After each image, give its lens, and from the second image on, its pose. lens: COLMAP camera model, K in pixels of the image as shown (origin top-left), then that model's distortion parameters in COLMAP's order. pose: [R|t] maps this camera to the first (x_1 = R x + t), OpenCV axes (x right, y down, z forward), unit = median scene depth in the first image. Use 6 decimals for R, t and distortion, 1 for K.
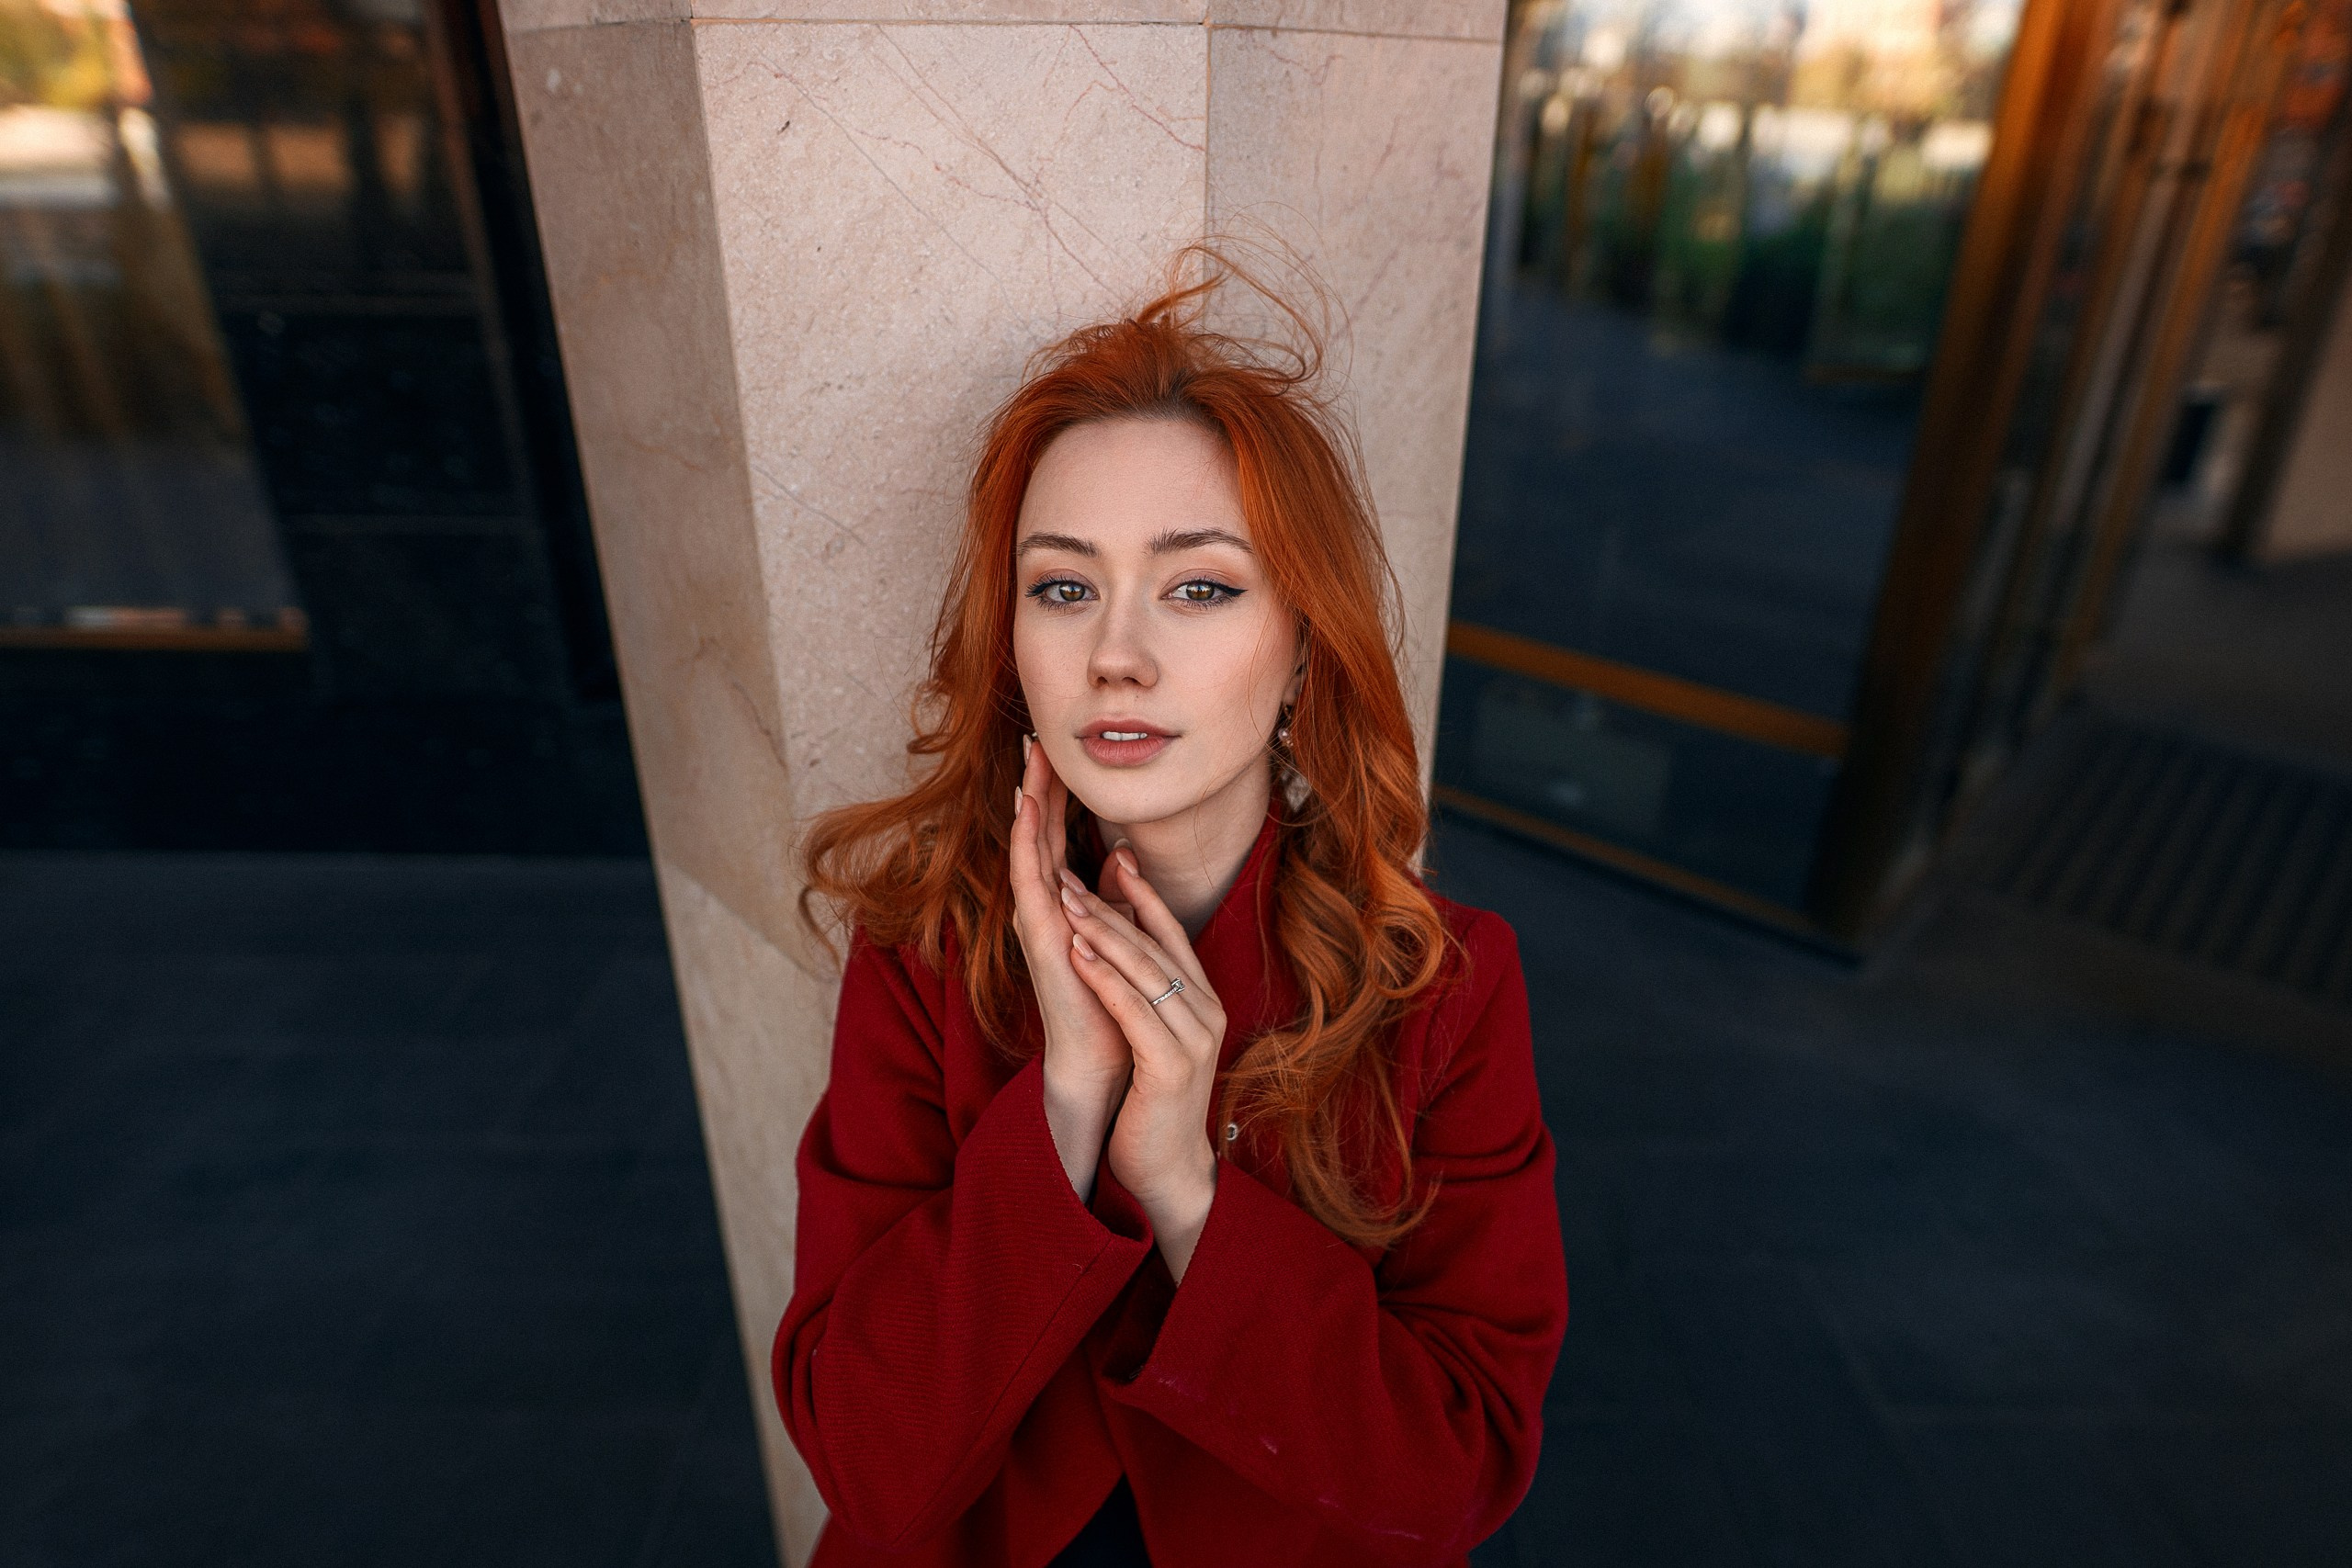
lens RADIAL K [[1435.7, 0, 1176.1], [0, 1435.7, 757.4], [0, 0, 1]] dist [-0.003675, 0.000311]
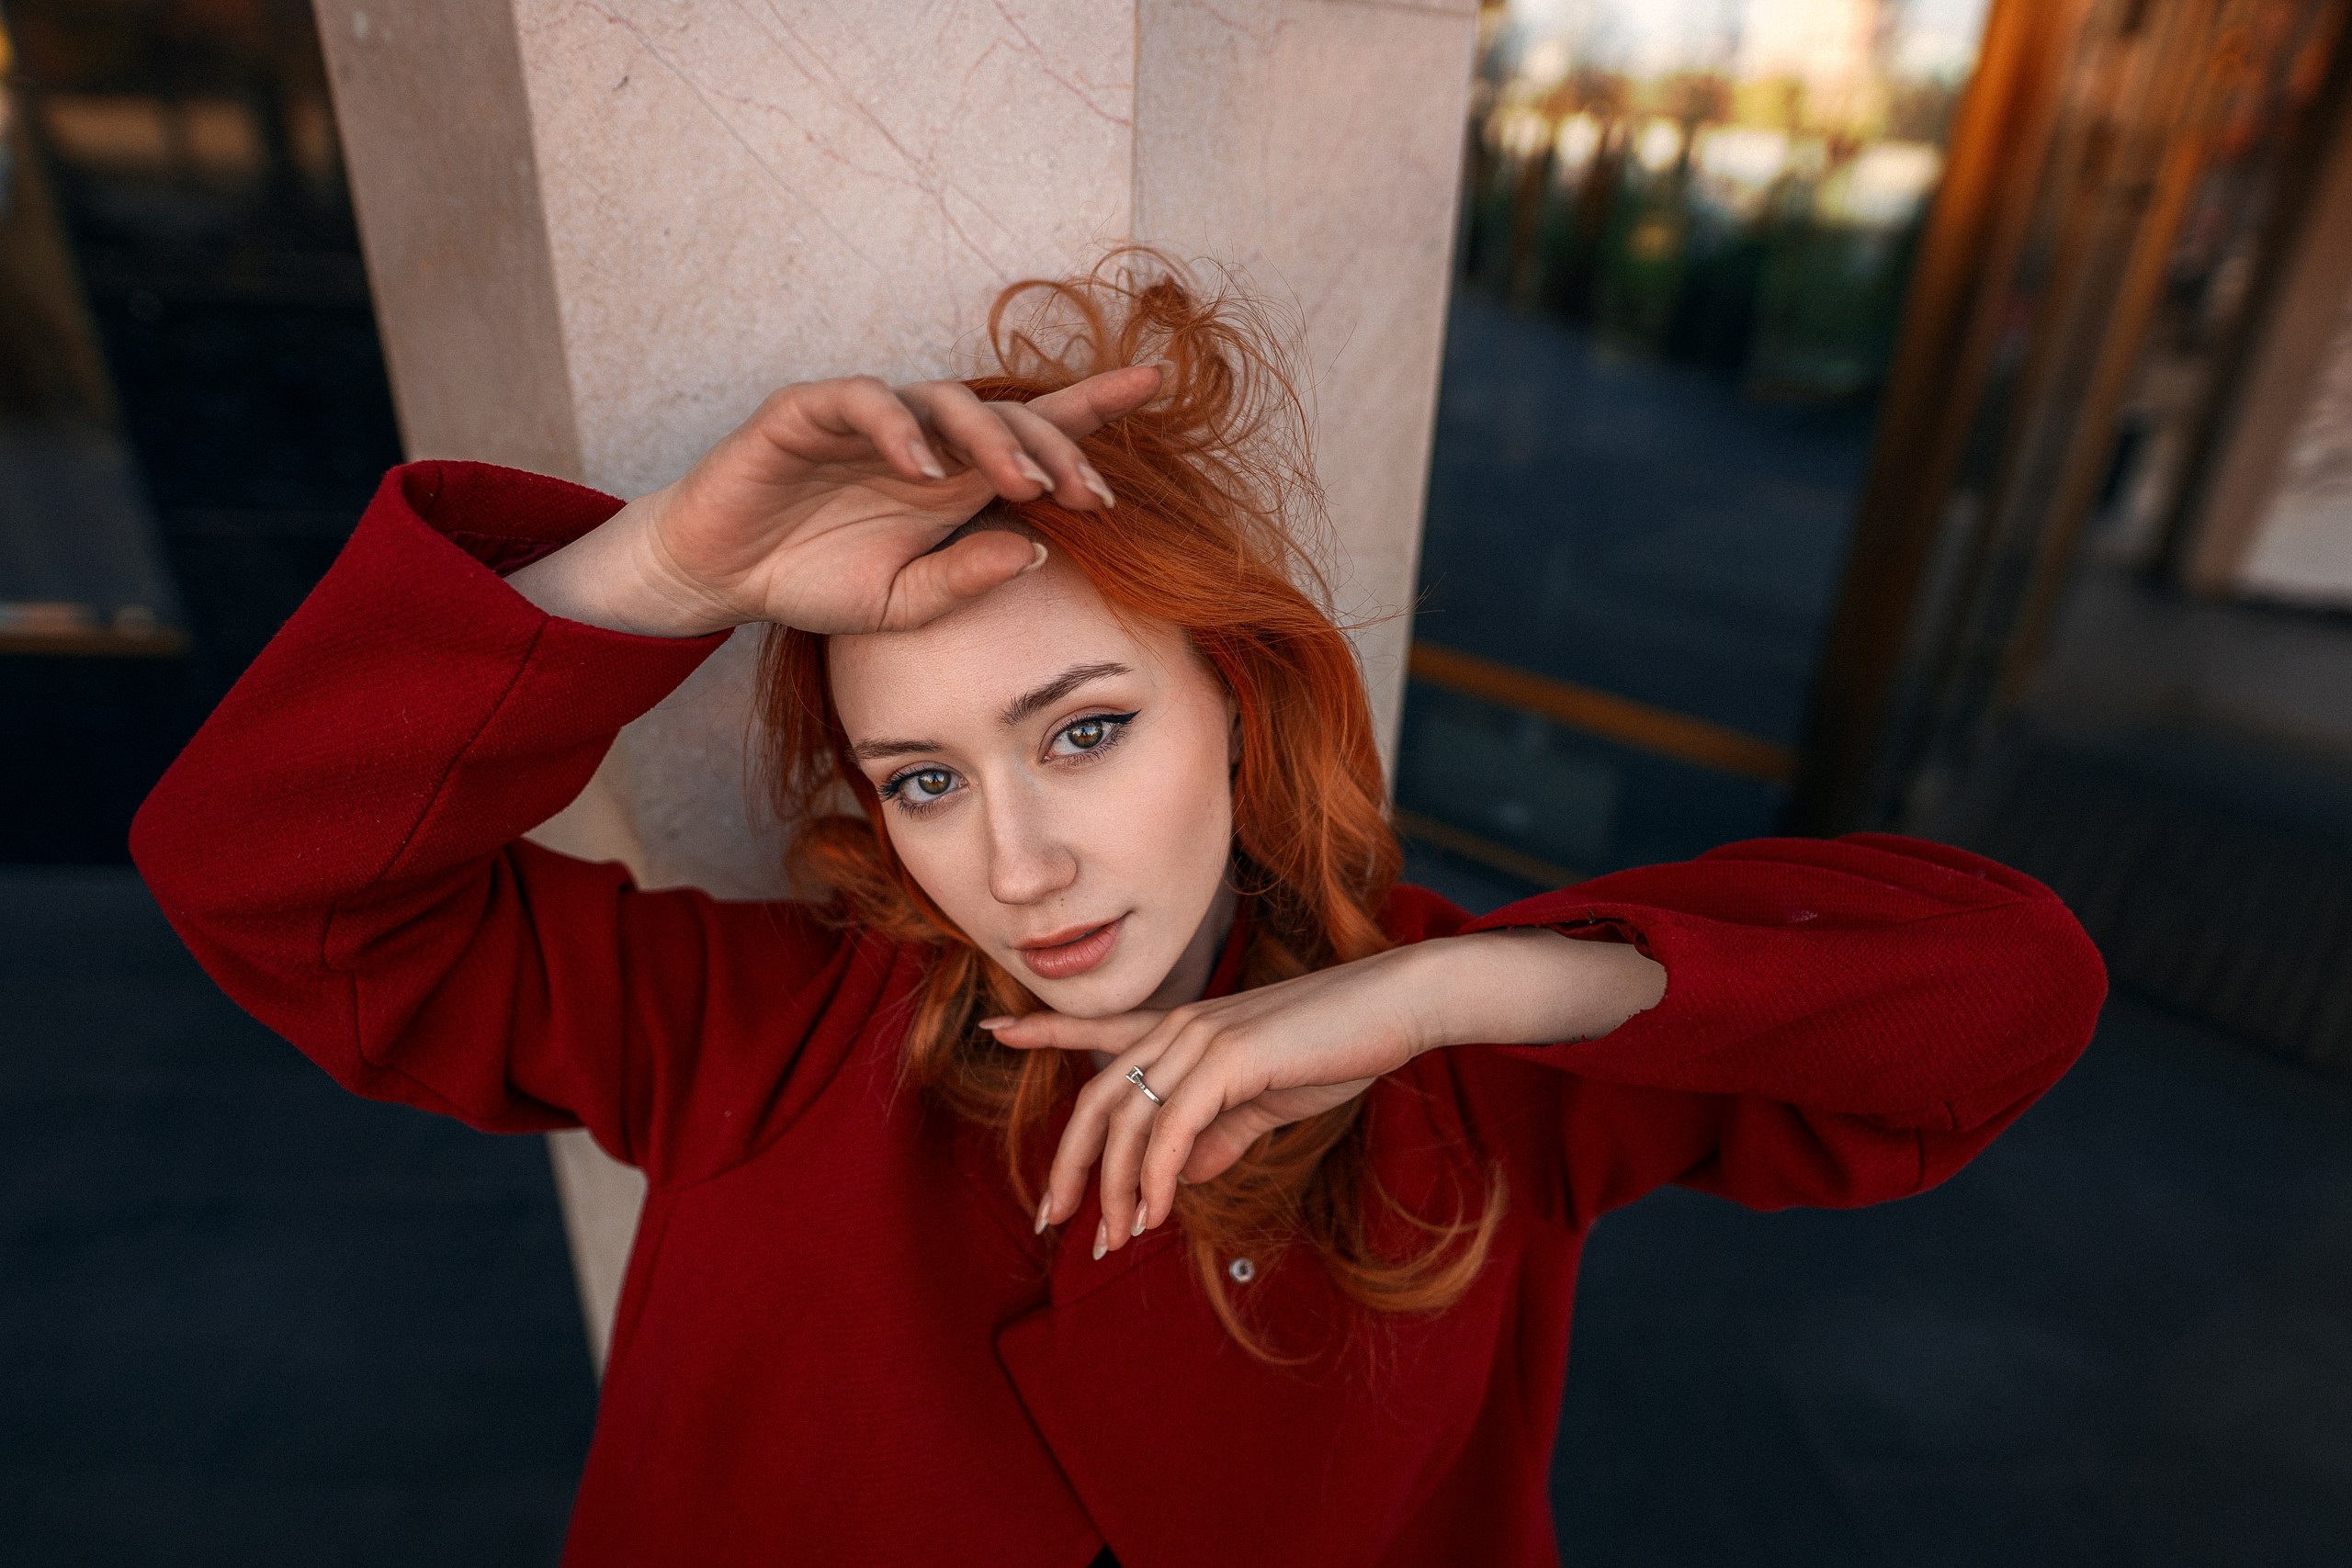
lens RADIAL K [[1435.7, 0, 1176.1], [0, 1435.7, 757.4], [0, 0, 1]] dist [-0.003675, 0.000311]
pose [[0.999146, 0.009666, 0.040172, 0.015224], [-0.009601, 0.999952, -0.001814, -0.050178], [-0.040188, 0.001427, 0.999191, 0.154035]]
